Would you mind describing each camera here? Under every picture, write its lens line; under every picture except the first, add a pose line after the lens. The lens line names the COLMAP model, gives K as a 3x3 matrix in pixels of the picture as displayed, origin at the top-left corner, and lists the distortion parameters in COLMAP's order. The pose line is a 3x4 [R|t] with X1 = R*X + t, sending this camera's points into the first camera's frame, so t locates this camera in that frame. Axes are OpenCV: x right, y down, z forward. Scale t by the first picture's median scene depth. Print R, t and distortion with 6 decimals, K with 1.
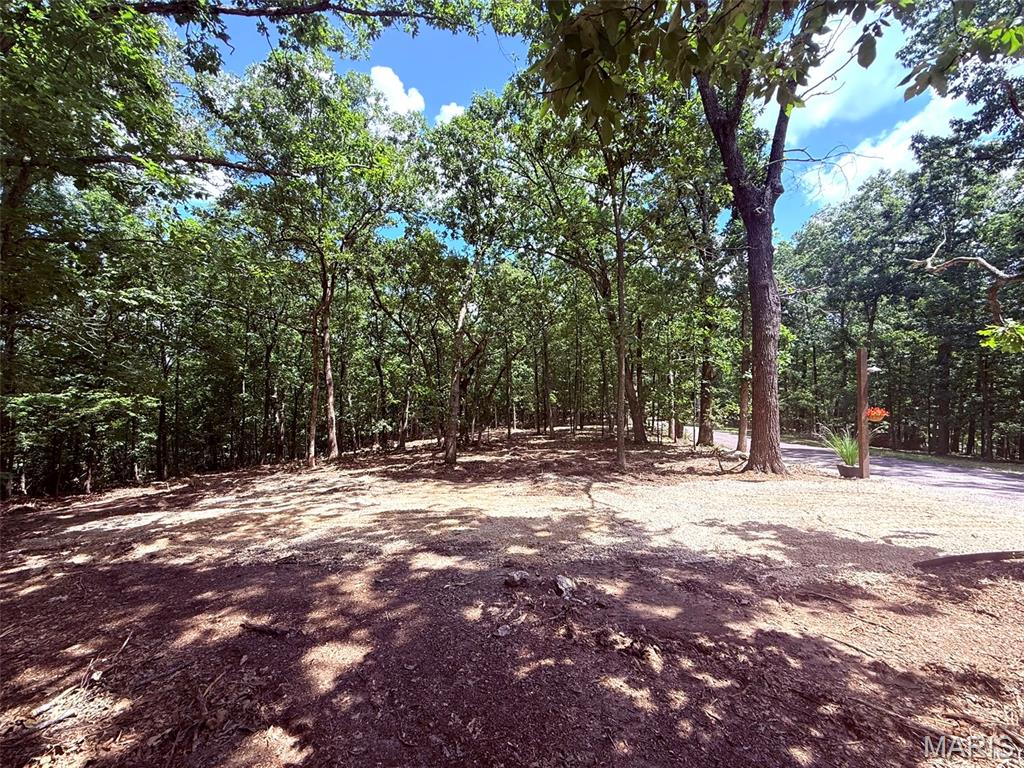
lens RADIAL K [[403.2, 0, 511.1], [0, 403.2, 383.1], [0, 0, 1]] dist [-0.003381, 0.001014]
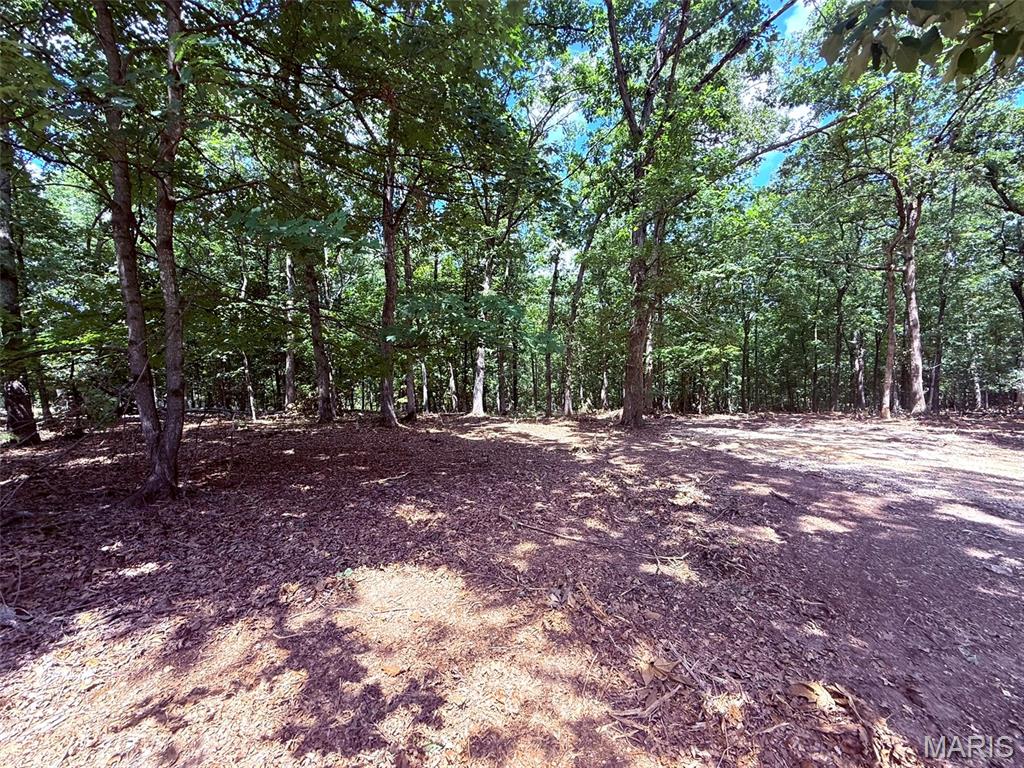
lens RADIAL K [[403.2, 0, 511.4], [0, 403.2, 383.5], [0, 0, 1]] dist [-0.003381, 0.001014]
pose [[0.317007, 0.058608, -0.946611, 0.149886], [0.066606, 0.994249, 0.083862, -0.006688], [0.946082, -0.089634, 0.311280, -0.127551]]
